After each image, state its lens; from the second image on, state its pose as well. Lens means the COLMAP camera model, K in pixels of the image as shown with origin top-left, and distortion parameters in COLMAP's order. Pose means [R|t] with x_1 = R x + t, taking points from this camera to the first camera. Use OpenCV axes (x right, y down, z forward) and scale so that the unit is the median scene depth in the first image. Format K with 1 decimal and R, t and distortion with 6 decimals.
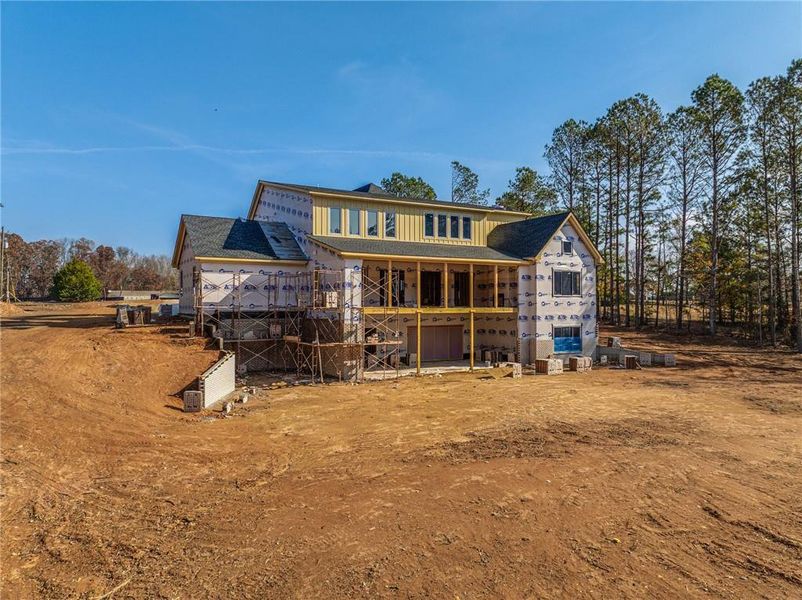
lens RADIAL K [[563.3, 0, 401.0], [0, 563.3, 300.0], [0, 0, 1]] dist [-0.025427, 0.000626]
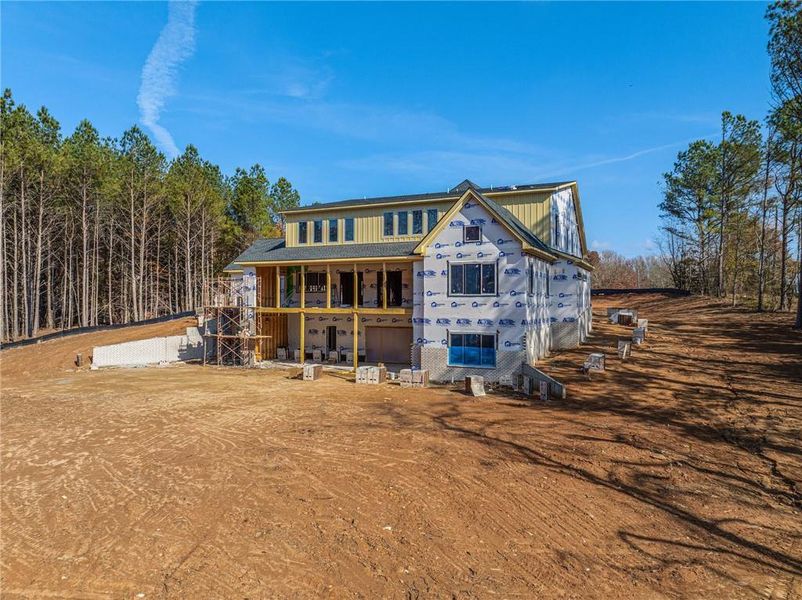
lens RADIAL K [[563.3, 0, 401.0], [0, 563.3, 300.0], [0, 0, 1]] dist [-0.025427, 0.000626]
pose [[0.573139, -0.002249, -0.819455, 0.904367], [0.002907, 0.999996, -0.000711, 0.000211], [0.819453, -0.001974, 0.573143, 0.473263]]
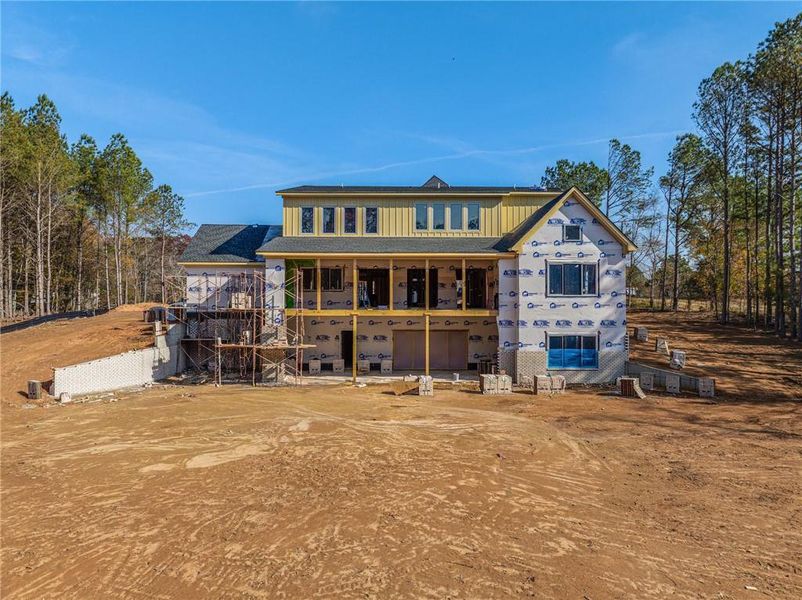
lens RADIAL K [[561.7, 0, 401.0], [0, 561.7, 300.0], [0, 0, 1]] dist [-0.044017, -0.000034]
pose [[0.870859, -0.002097, -0.491529, 0.477376], [0.001490, 0.999998, -0.001626, -0.000195], [0.491531, 0.000683, 0.870860, 0.220067]]
